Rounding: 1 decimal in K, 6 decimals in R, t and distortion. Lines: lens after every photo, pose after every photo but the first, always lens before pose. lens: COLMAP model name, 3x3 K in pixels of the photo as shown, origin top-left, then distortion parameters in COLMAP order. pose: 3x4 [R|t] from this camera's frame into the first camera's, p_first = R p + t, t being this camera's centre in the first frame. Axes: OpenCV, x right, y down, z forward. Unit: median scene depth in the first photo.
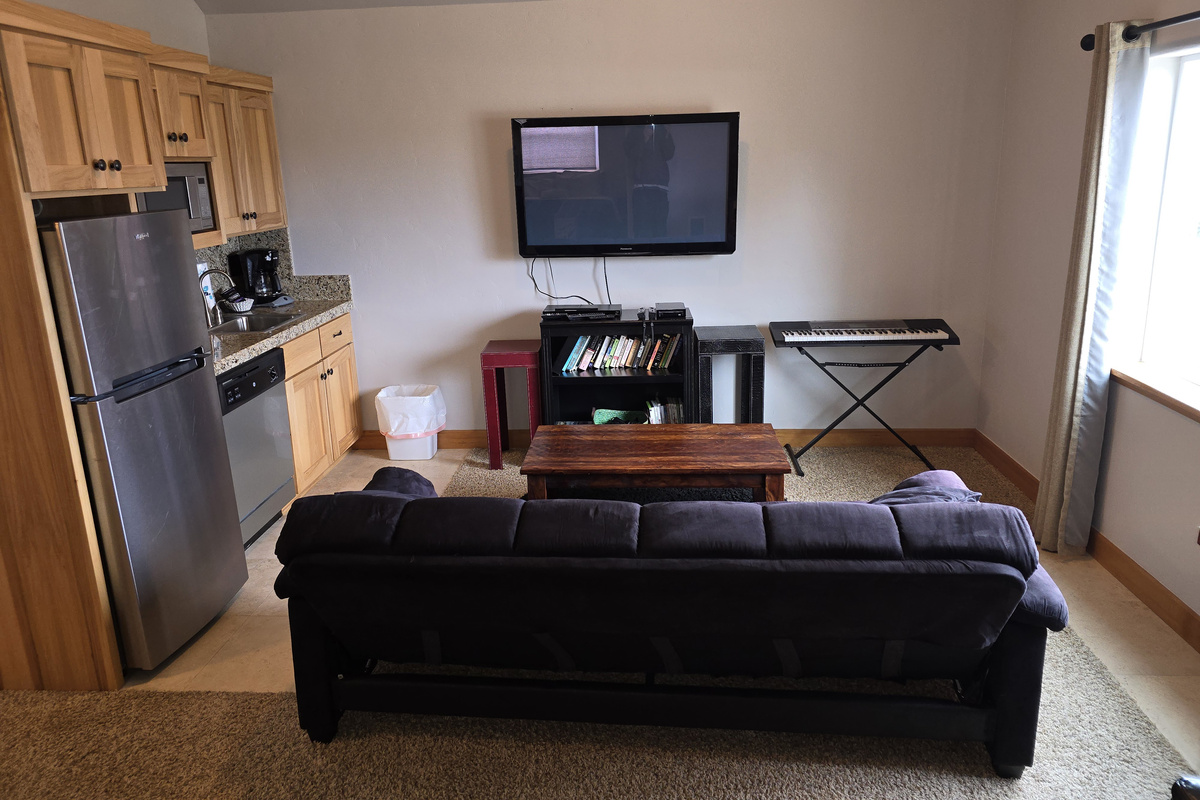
lens RADIAL K [[791.8, 0, 598.9], [0, 791.8, 361.4], [0, 0, 1]] dist [0.048783, -0.004057]
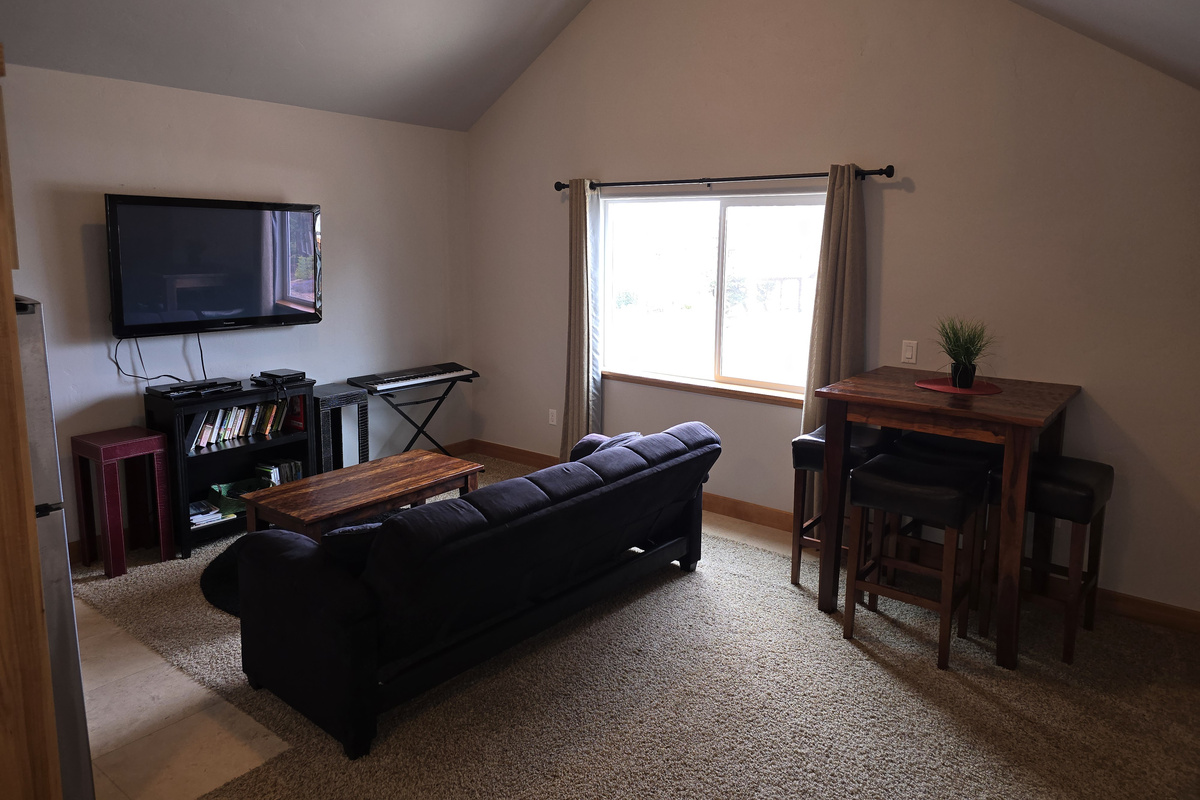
lens RADIAL K [[791.8, 0, 598.9], [0, 791.8, 361.4], [0, 0, 1]] dist [0.048783, -0.004057]
pose [[0.563580, -0.093163, 0.820791, -0.561028], [0.178729, 0.983836, -0.011052, 0.005478], [-0.806494, 0.152928, 0.571122, 0.018107]]
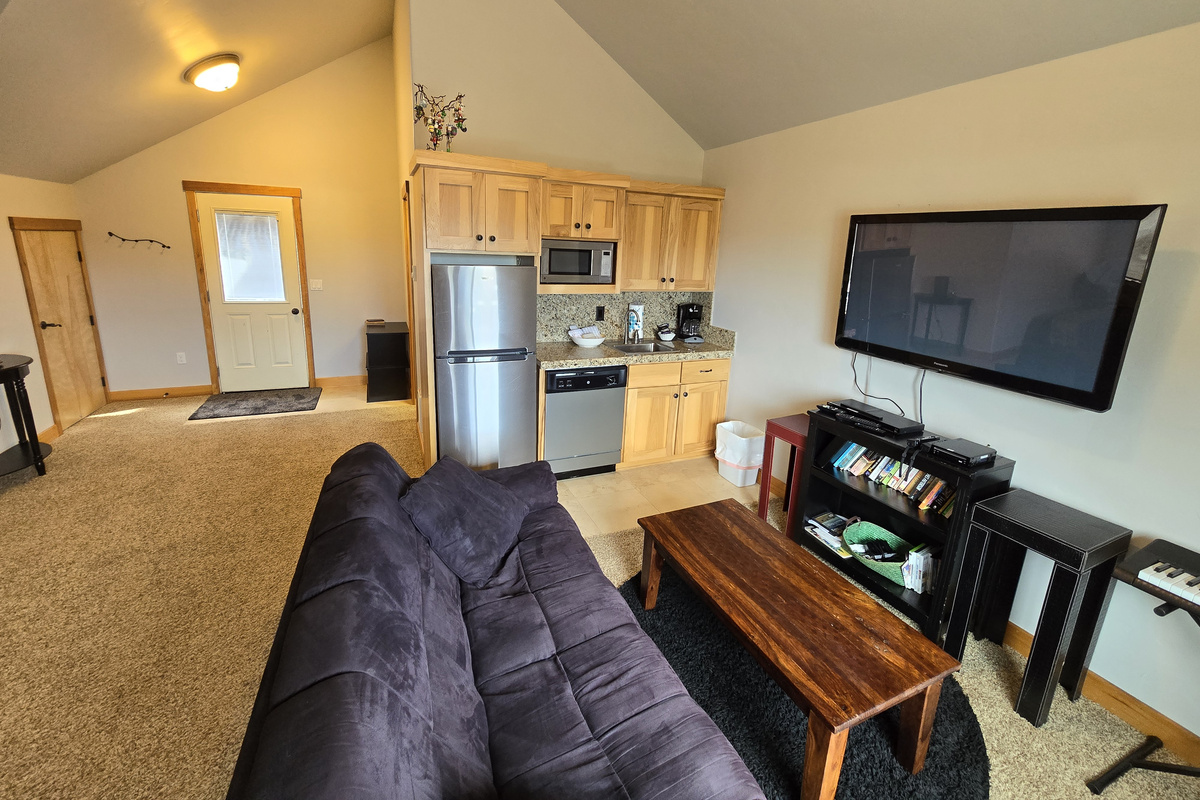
lens RADIAL K [[492.4, 0, 600.8], [0, 492.4, 355.0], [0, 0, 1]] dist [0.002108, 0.000431]
pose [[0.463920, 0.238827, -0.853077, 0.316030], [-0.270477, 0.955178, 0.120321, -0.117871], [0.843576, 0.174918, 0.507724, 0.424134]]
